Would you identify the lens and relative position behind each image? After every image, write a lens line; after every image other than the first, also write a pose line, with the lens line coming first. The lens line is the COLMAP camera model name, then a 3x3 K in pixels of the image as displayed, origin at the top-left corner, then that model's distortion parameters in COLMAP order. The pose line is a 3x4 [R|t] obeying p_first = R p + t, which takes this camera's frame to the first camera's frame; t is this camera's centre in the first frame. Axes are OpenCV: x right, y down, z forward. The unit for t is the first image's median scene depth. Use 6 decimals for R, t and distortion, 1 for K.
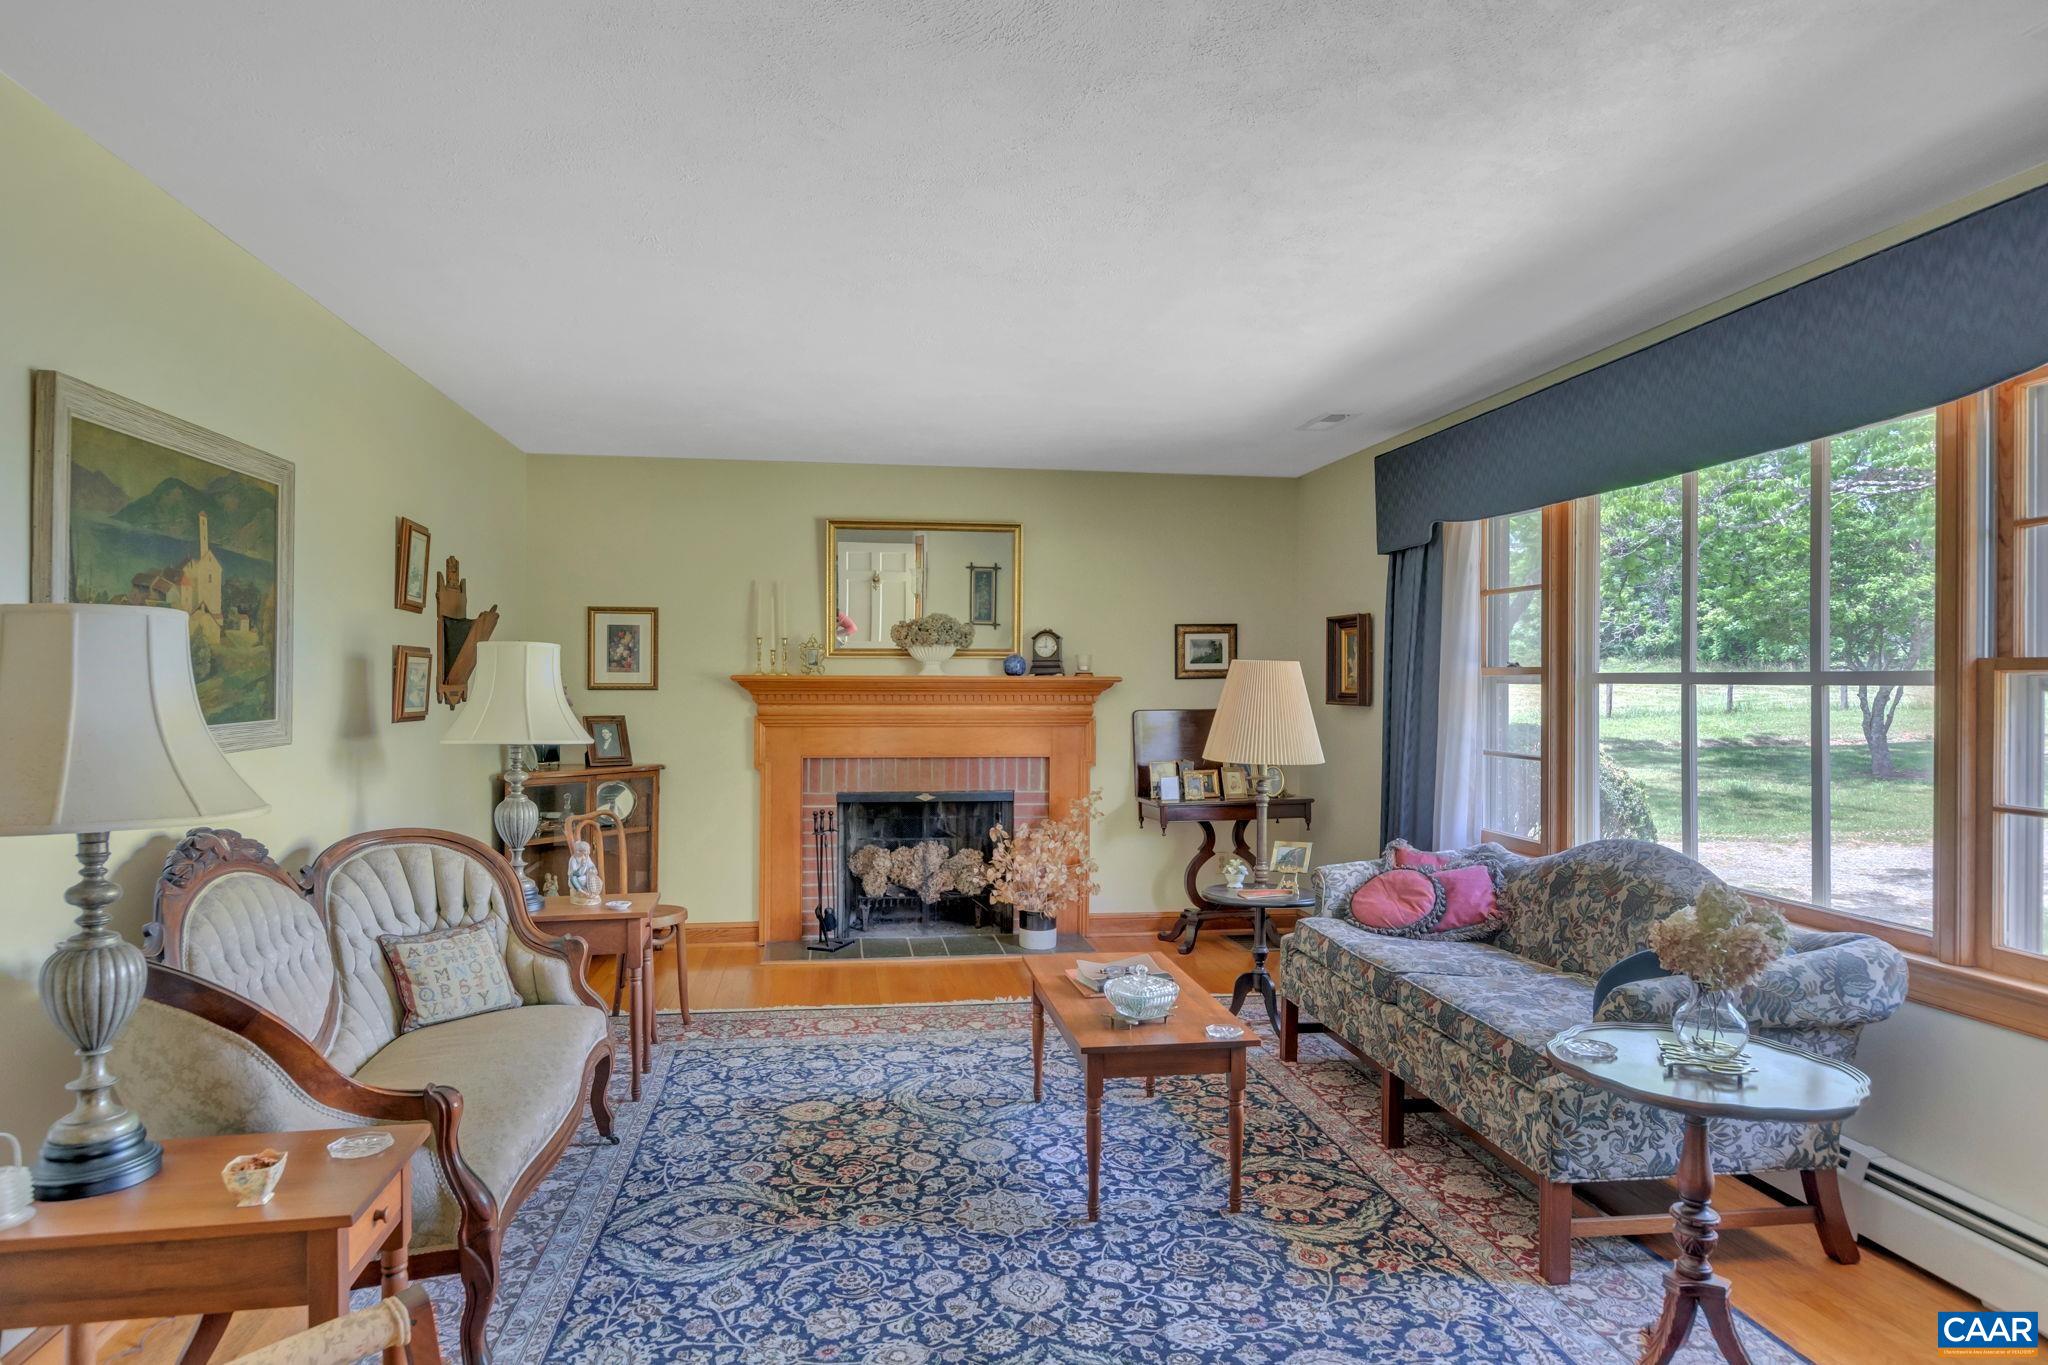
lens RADIAL K [[1309.9, 0, 1018.3], [0, 1309.9, 679.4], [0, 0, 1]] dist [-0.075109, 0.066634]
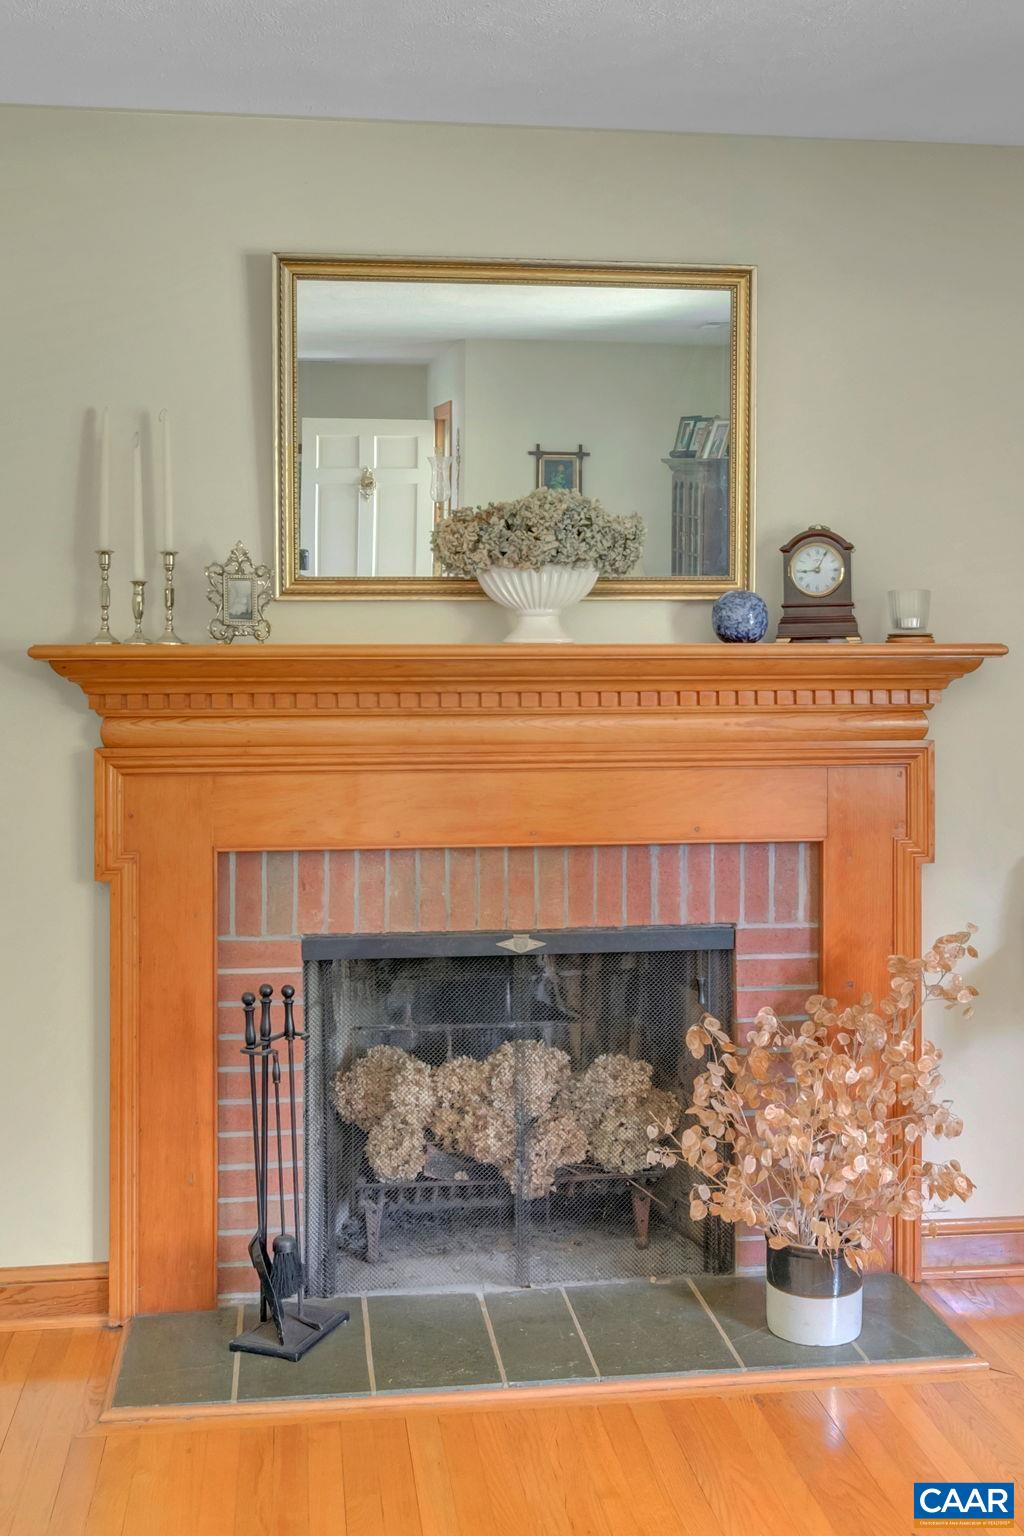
lens RADIAL K [[1776.3, 0, 510.4], [0, 1776.3, 672.3], [0, 0, 1]] dist [-0.006943, -0.001614]
pose [[0.999746, -0.005635, -0.021824, -0.062160], [0.005920, 0.999898, 0.013005, -0.001228], [0.021748, -0.013131, 0.999677, 0.453738]]
